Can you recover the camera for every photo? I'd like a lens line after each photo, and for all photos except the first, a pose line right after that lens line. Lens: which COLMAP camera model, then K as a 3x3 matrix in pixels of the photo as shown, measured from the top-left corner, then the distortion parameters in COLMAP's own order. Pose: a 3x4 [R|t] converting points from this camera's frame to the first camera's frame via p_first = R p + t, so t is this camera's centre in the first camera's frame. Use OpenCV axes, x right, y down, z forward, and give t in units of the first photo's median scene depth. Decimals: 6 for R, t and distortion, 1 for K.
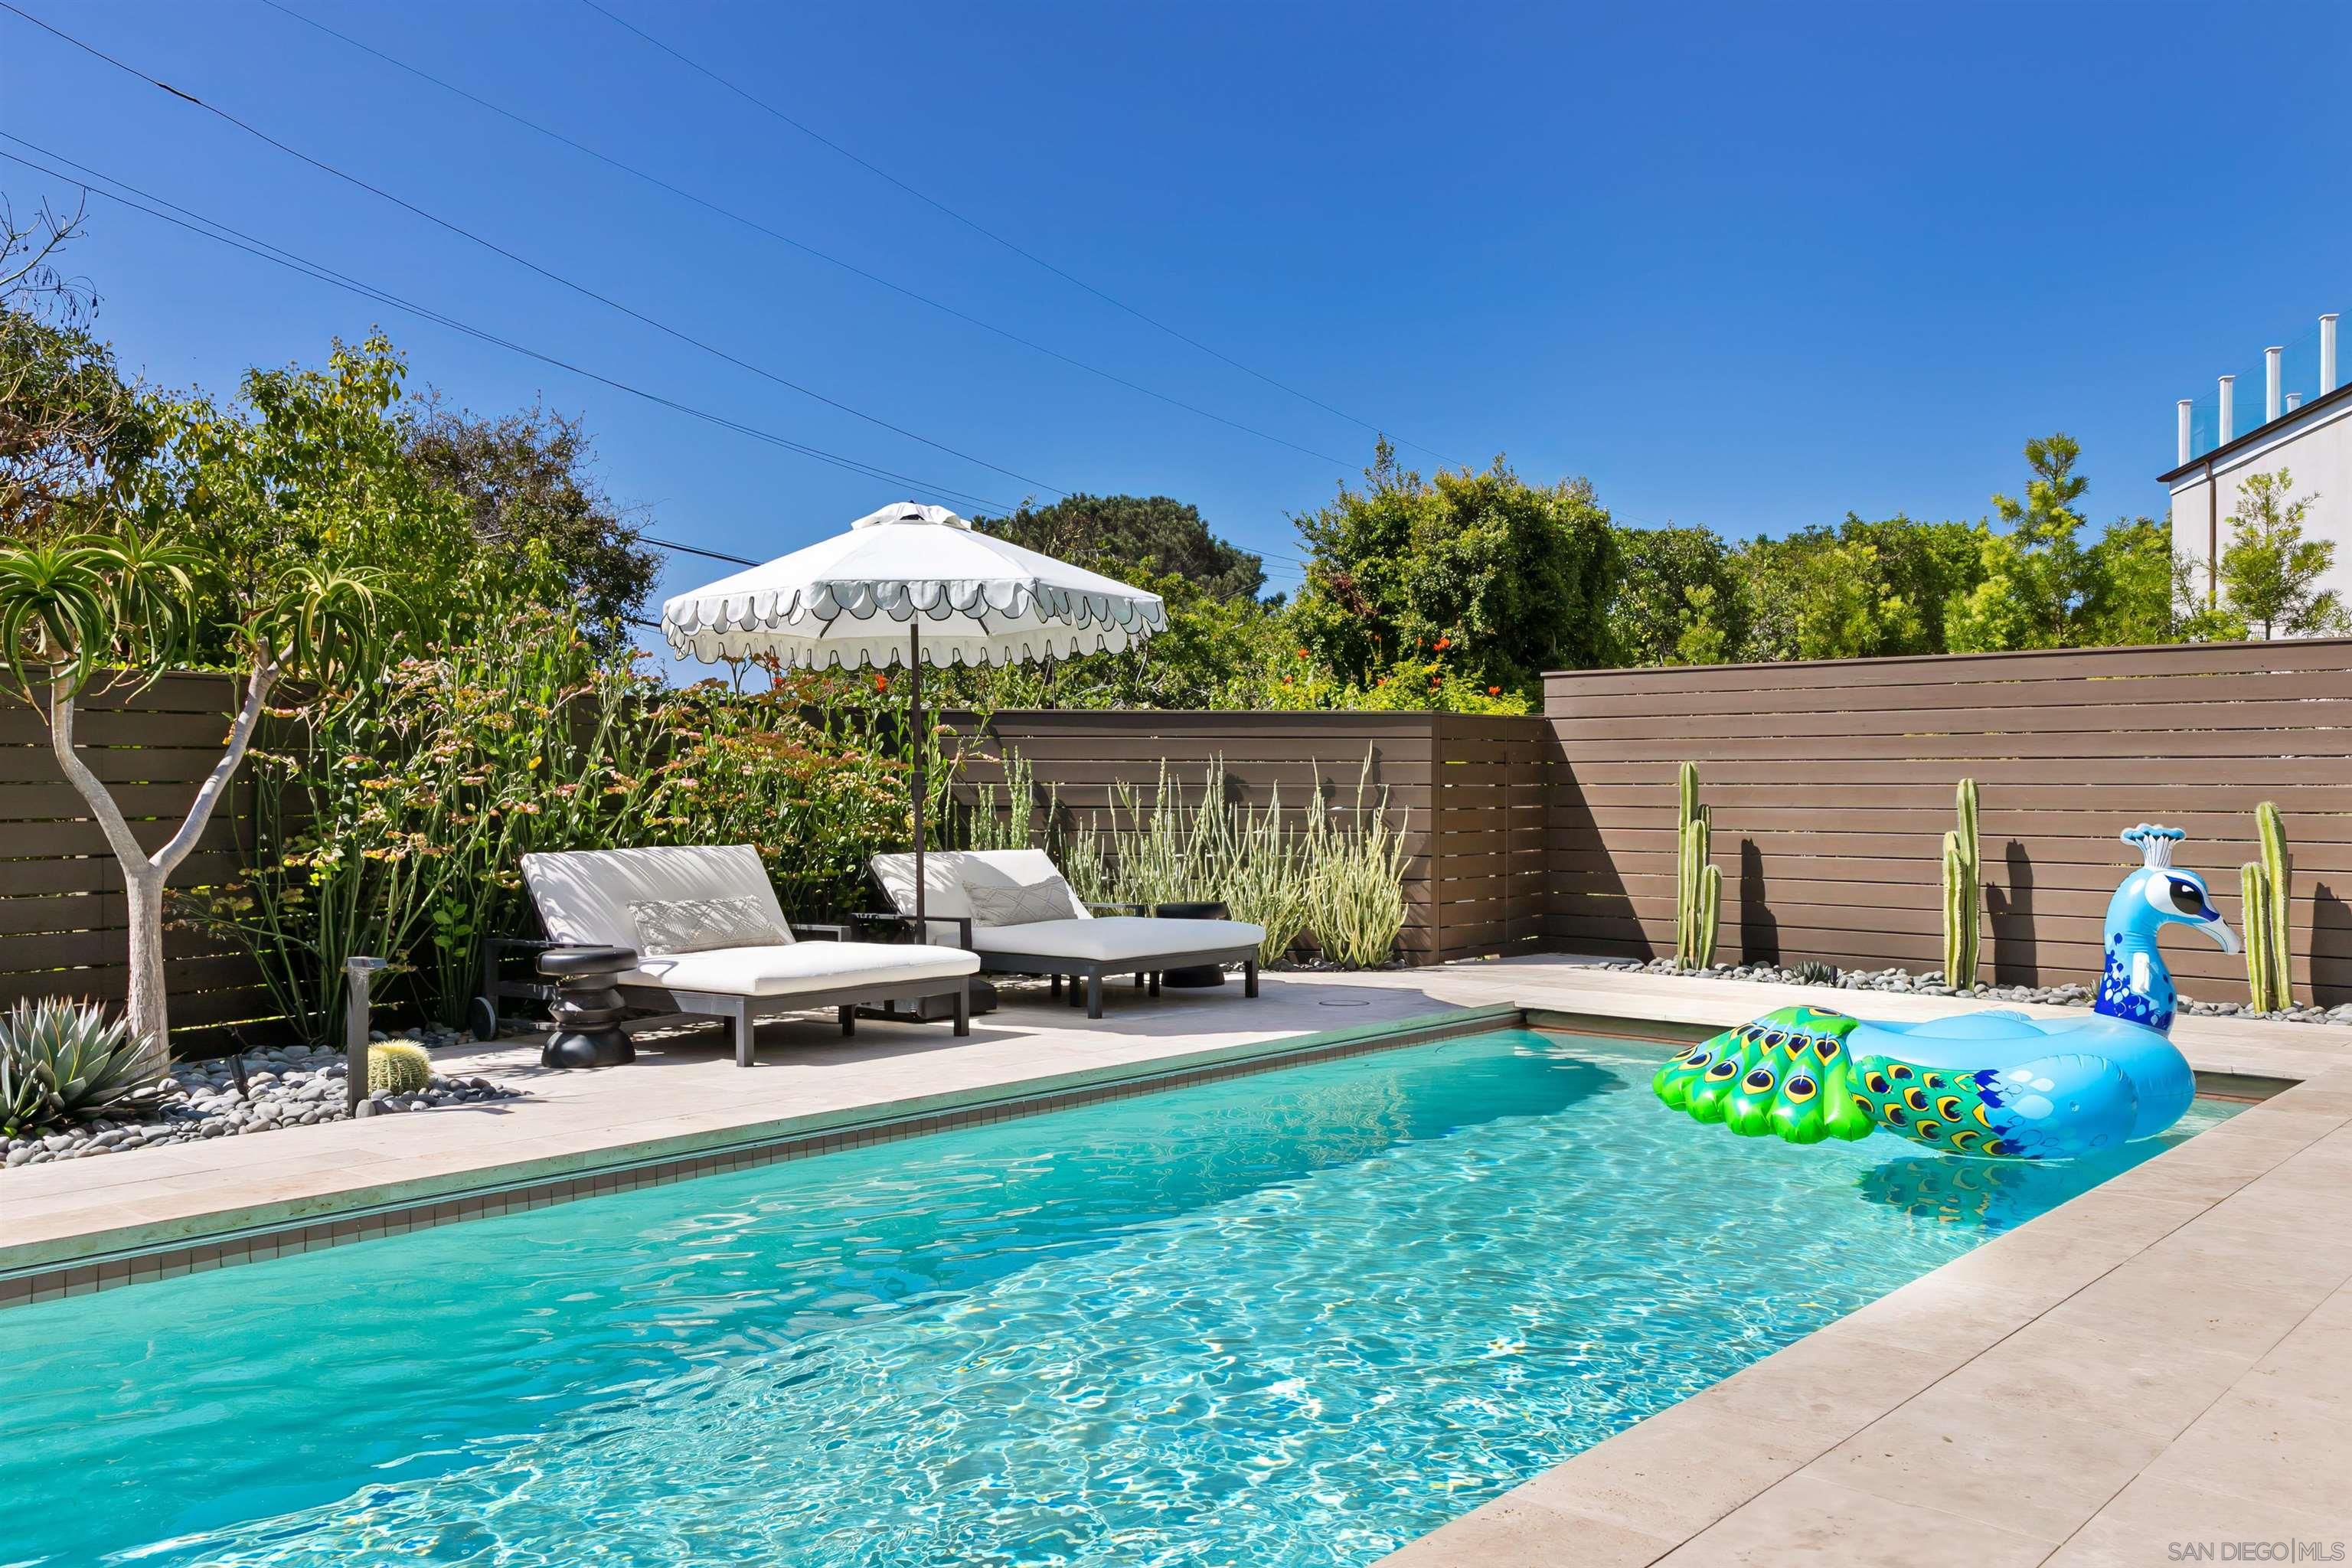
lens RADIAL K [[2008.7, 0, 1176.0], [0, 2008.7, 784.0], [0, 0, 1]] dist [0.055179, 0.002407]
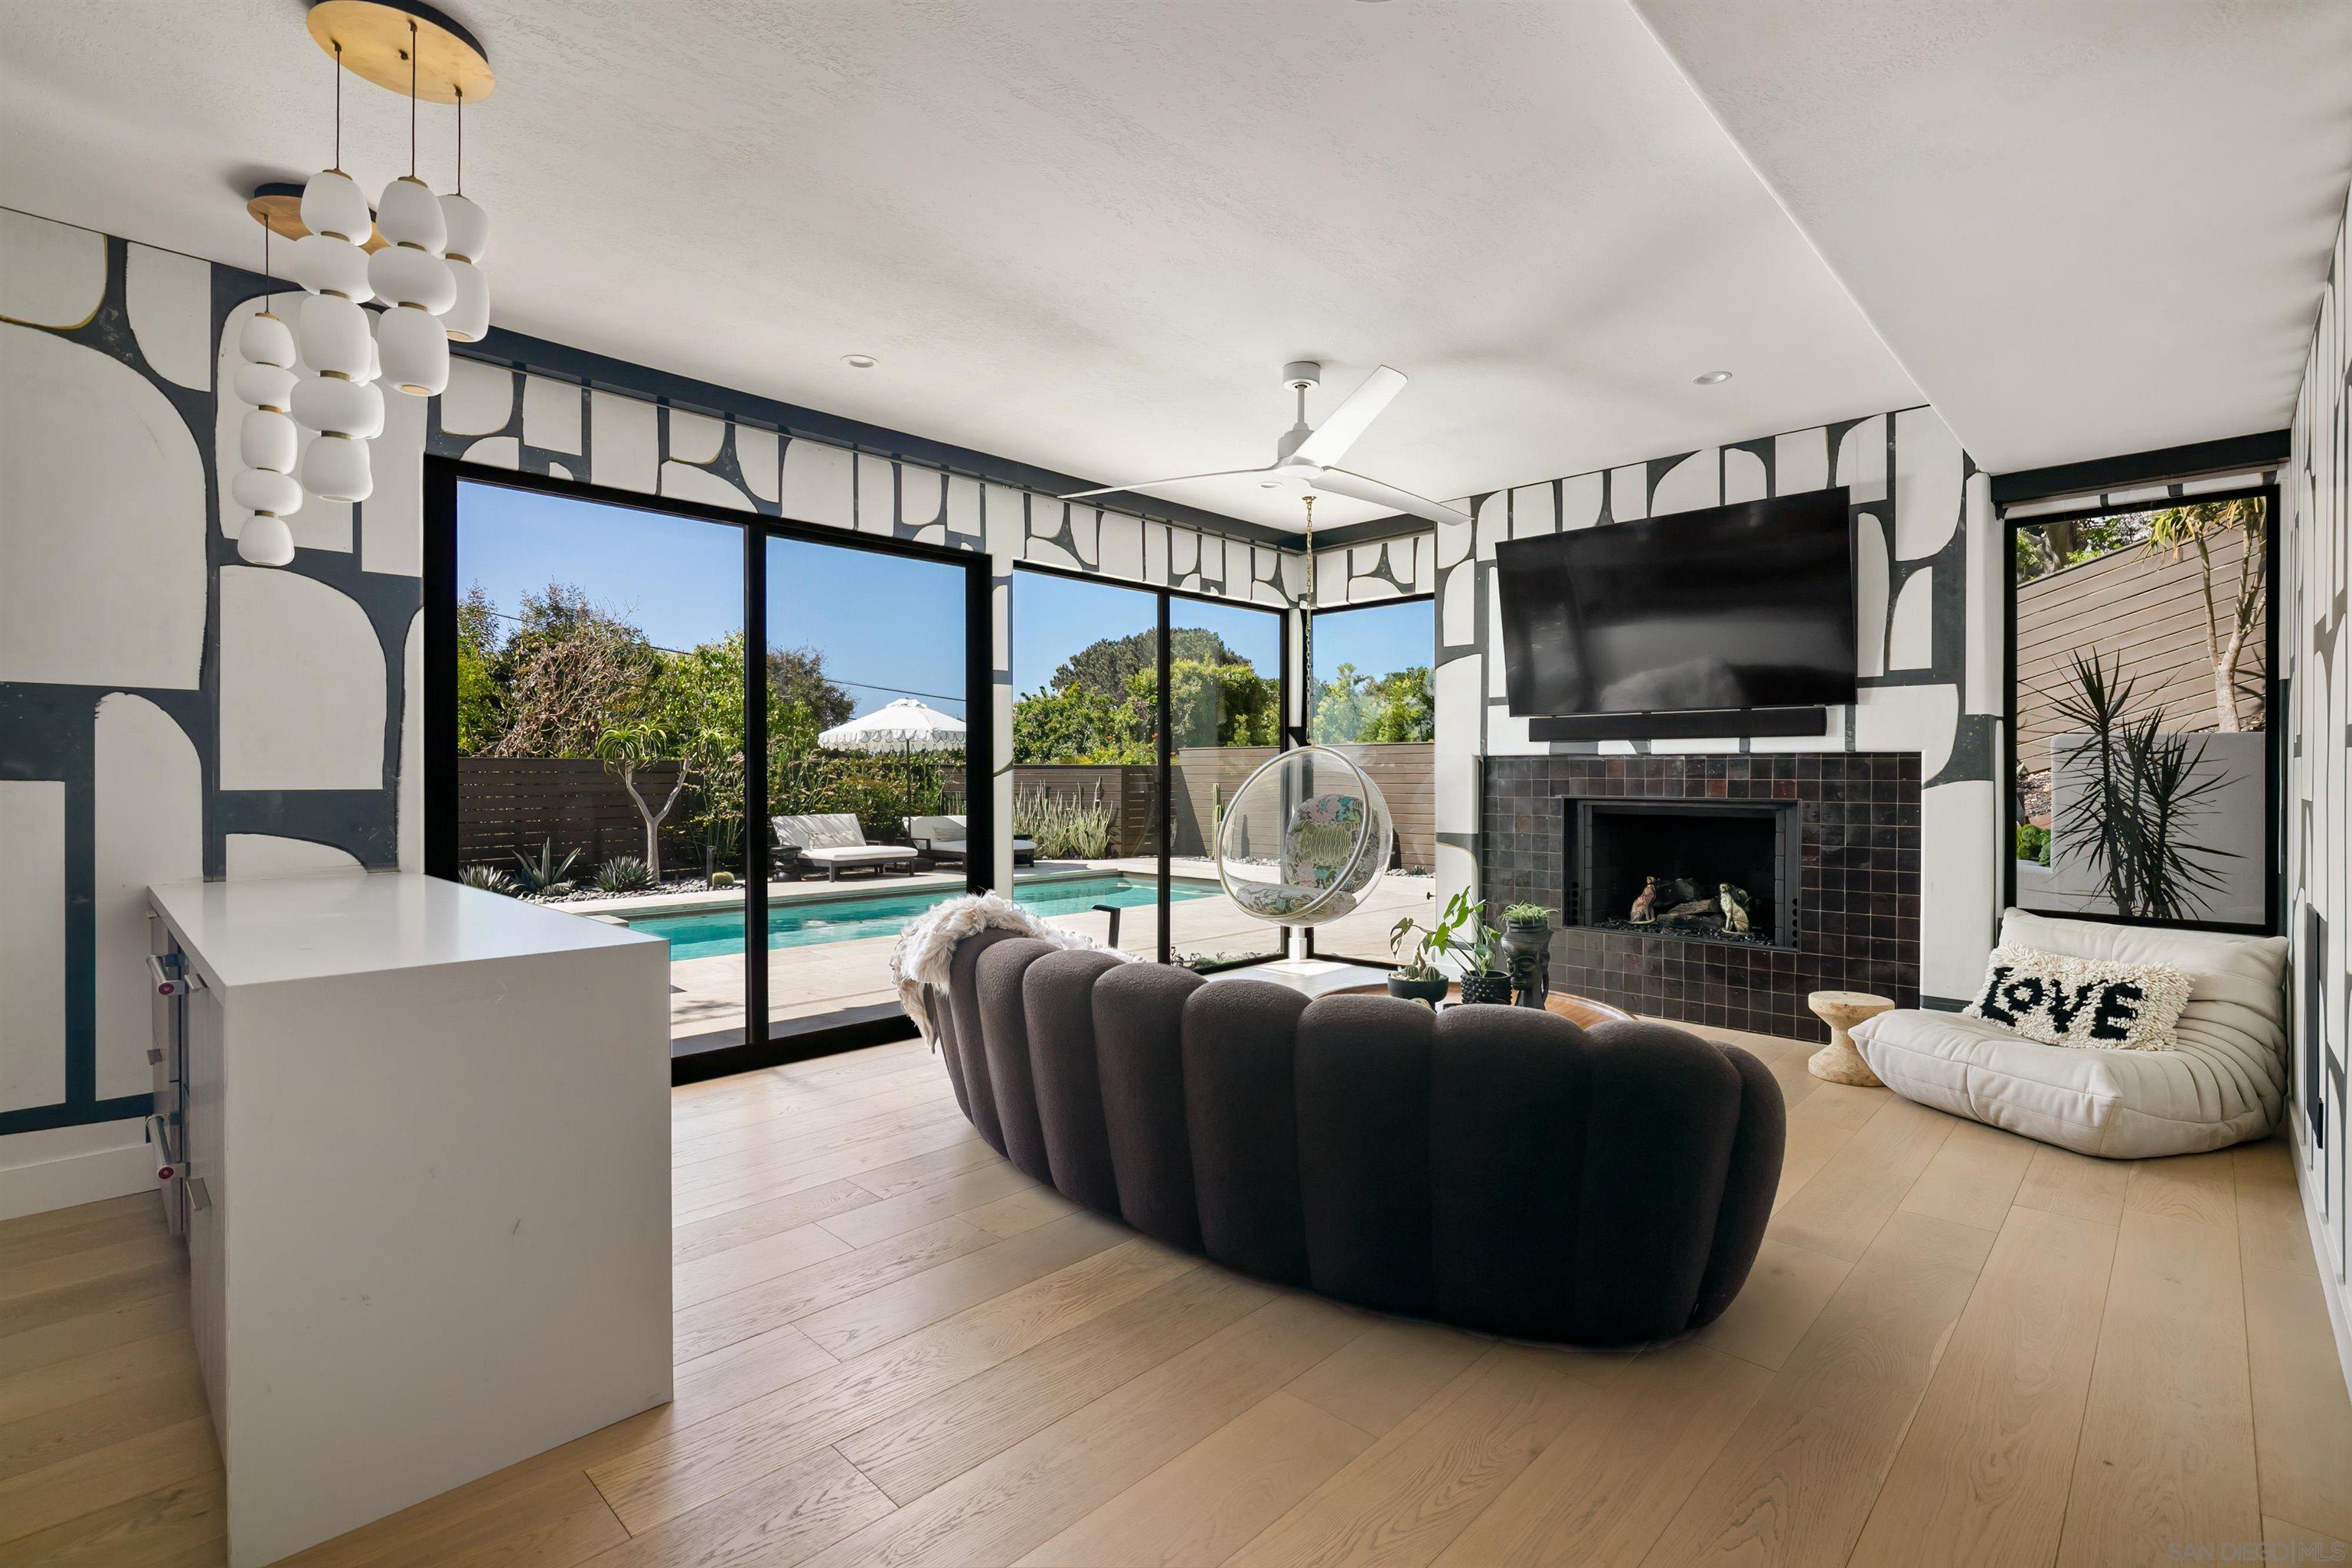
lens RADIAL K [[1056.7, 0, 1176.0], [0, 1056.7, 784.0], [0, 0, 1]] dist [0.002738, 0.000694]
pose [[0.999534, 0.000716, -0.030517, 0.308427], [-0.000559, 0.999986, 0.005168, -0.021318], [0.030520, -0.005148, 0.999521, -0.538333]]
